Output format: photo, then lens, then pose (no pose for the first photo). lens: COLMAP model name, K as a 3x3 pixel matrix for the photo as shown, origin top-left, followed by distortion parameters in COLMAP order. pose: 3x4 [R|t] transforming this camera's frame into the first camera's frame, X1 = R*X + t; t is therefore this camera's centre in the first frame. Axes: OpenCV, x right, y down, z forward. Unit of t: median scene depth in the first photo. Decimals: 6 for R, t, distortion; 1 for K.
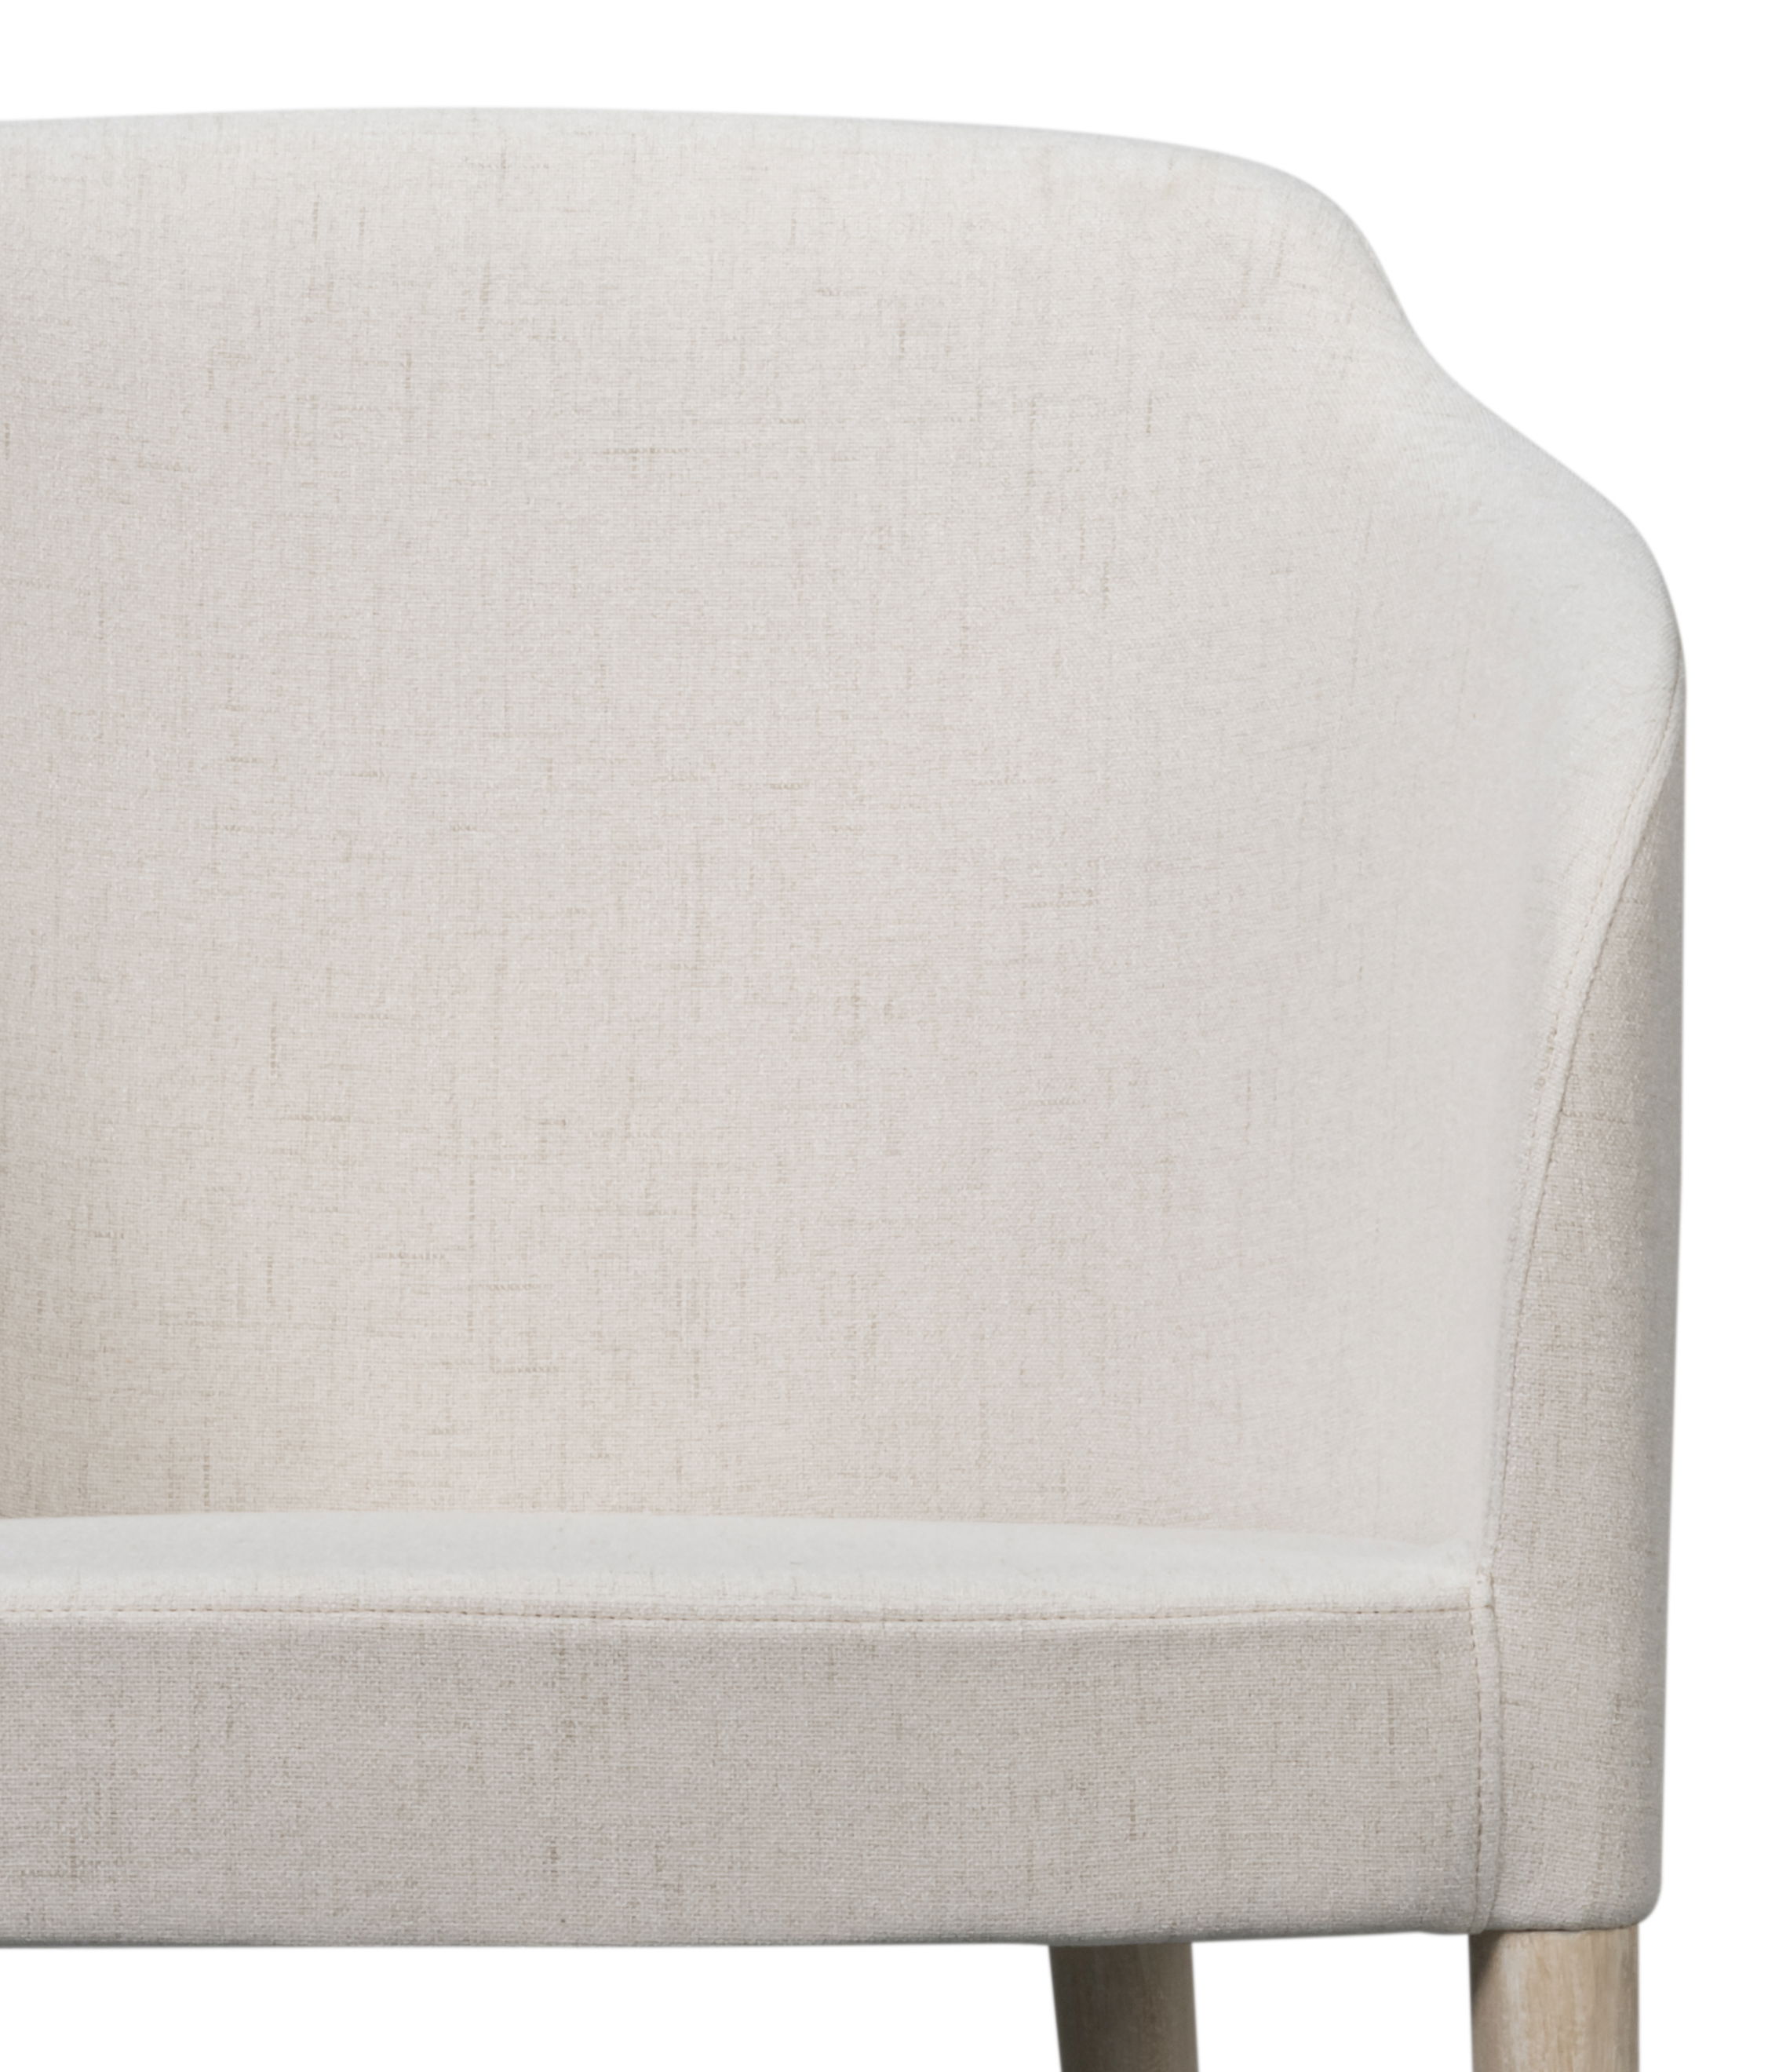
lens RADIAL K [[12772.9, 0, 1148.6], [0, 12772.9, 1084.7], [0, 0, 1]] dist [0.245810, 0.000000]
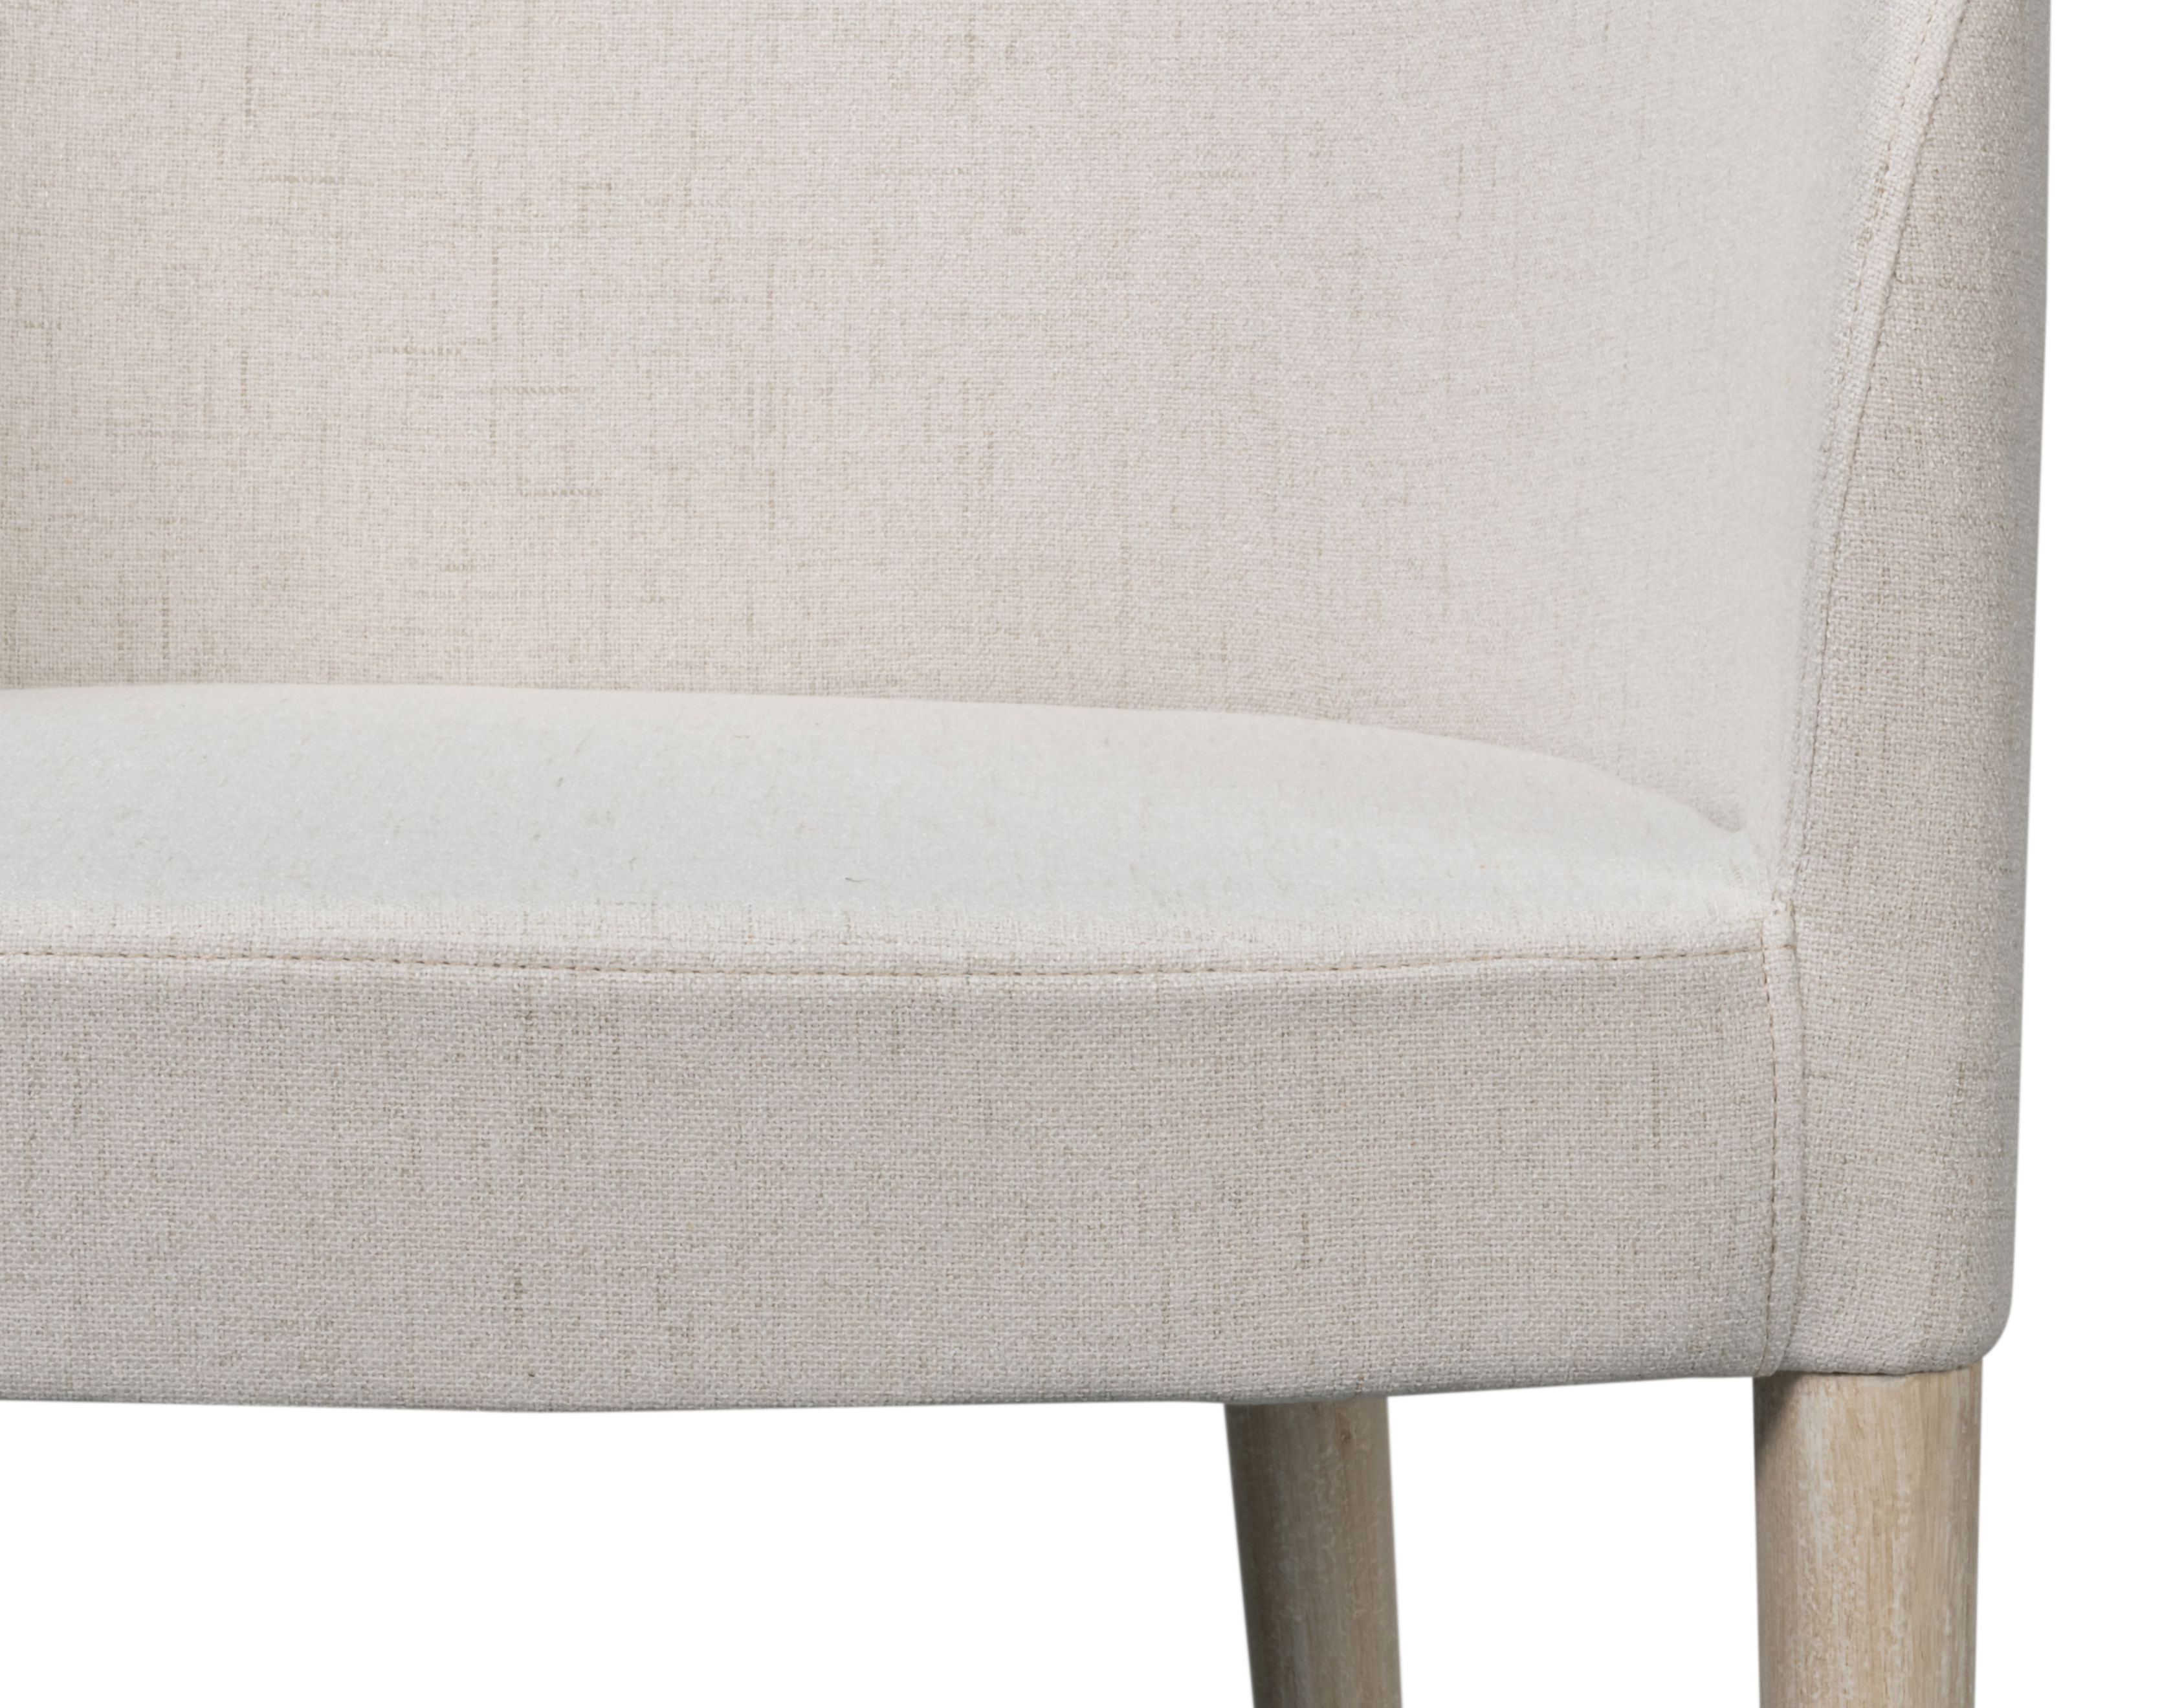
lens RADIAL K [[10021.3, 0, 1361.5], [0, 10021.3, 704.5], [0, 0, 1]] dist [0.051454, 0.000000]
pose [[0.999968, 0.007210, 0.003463, -0.000233], [-0.007493, 0.995903, 0.090116, -0.025169], [-0.002799, -0.090139, 0.995925, 0.421532]]
